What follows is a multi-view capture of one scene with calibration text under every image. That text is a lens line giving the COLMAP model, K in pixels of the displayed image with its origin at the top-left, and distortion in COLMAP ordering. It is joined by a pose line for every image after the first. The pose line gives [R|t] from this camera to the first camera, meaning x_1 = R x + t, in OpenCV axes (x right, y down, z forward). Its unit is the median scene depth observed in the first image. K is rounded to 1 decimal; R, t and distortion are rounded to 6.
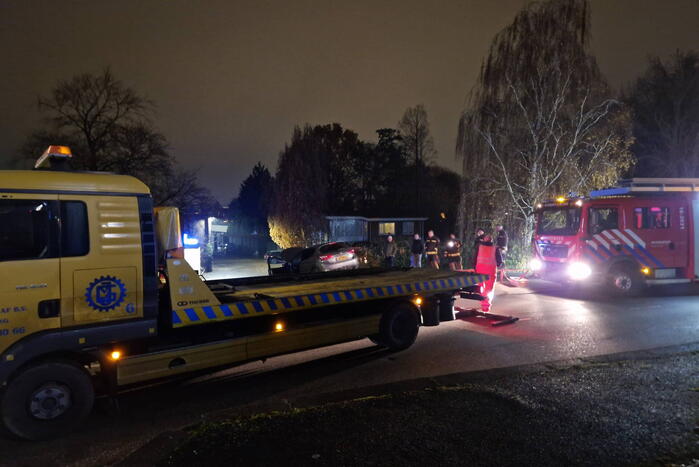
lens RADIAL K [[452.8, 0, 350.7], [0, 452.8, 240.9], [0, 0, 1]] dist [0.035360, -0.003439]
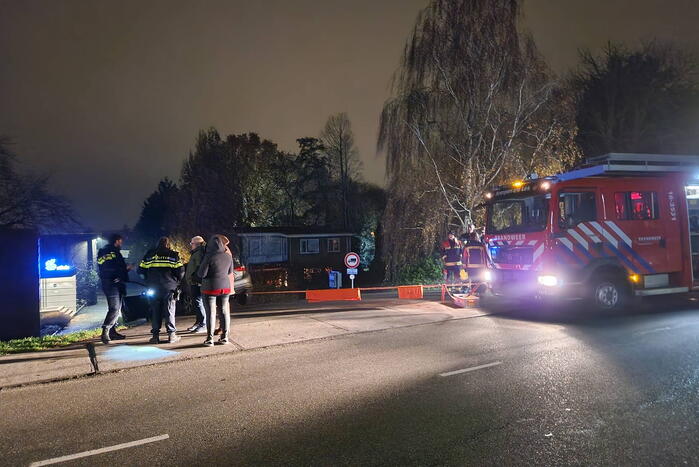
lens RADIAL K [[470.2, 0, 350.8], [0, 470.2, 228.9], [0, 0, 1]] dist [0.039107, -0.002809]
pose [[0.988223, -0.021062, 0.151562, 0.050591], [0.031900, 0.997076, -0.069435, 0.014902], [-0.149657, 0.073452, 0.986006, 0.186198]]
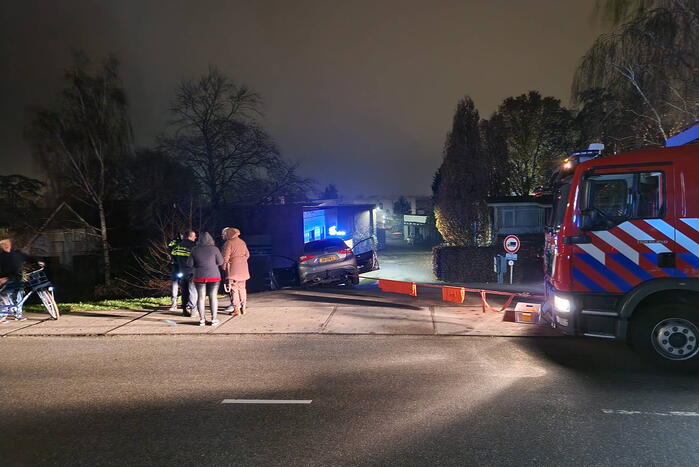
lens RADIAL K [[462.3, 0, 352.9], [0, 462.3, 245.1], [0, 0, 1]] dist [0.033580, -0.000321]
pose [[0.879211, 0.012648, -0.476265, 0.308539], [0.002094, 0.999535, 0.030409, -0.008253], [0.476428, -0.027733, 0.878776, 0.264211]]
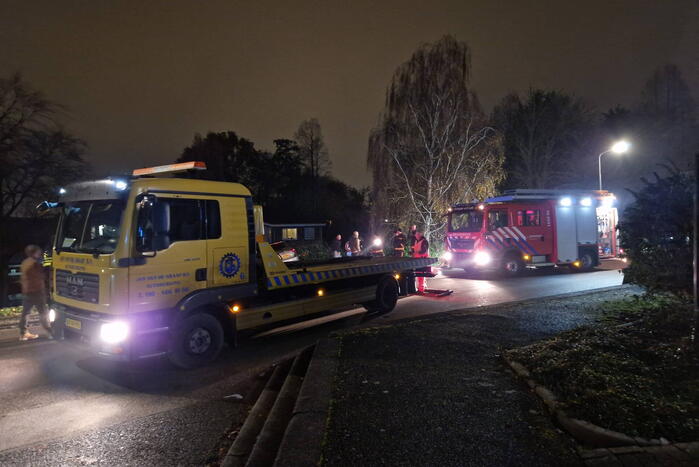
lens RADIAL K [[450.1, 0, 339.2], [0, 450.1, 231.6], [0, 0, 1]] dist [0.041115, -0.000730]
pose [[0.972738, -0.011078, 0.231641, -0.117416], [0.019810, 0.999177, -0.035406, 0.014852], [-0.231058, 0.039029, 0.972157, -0.099830]]
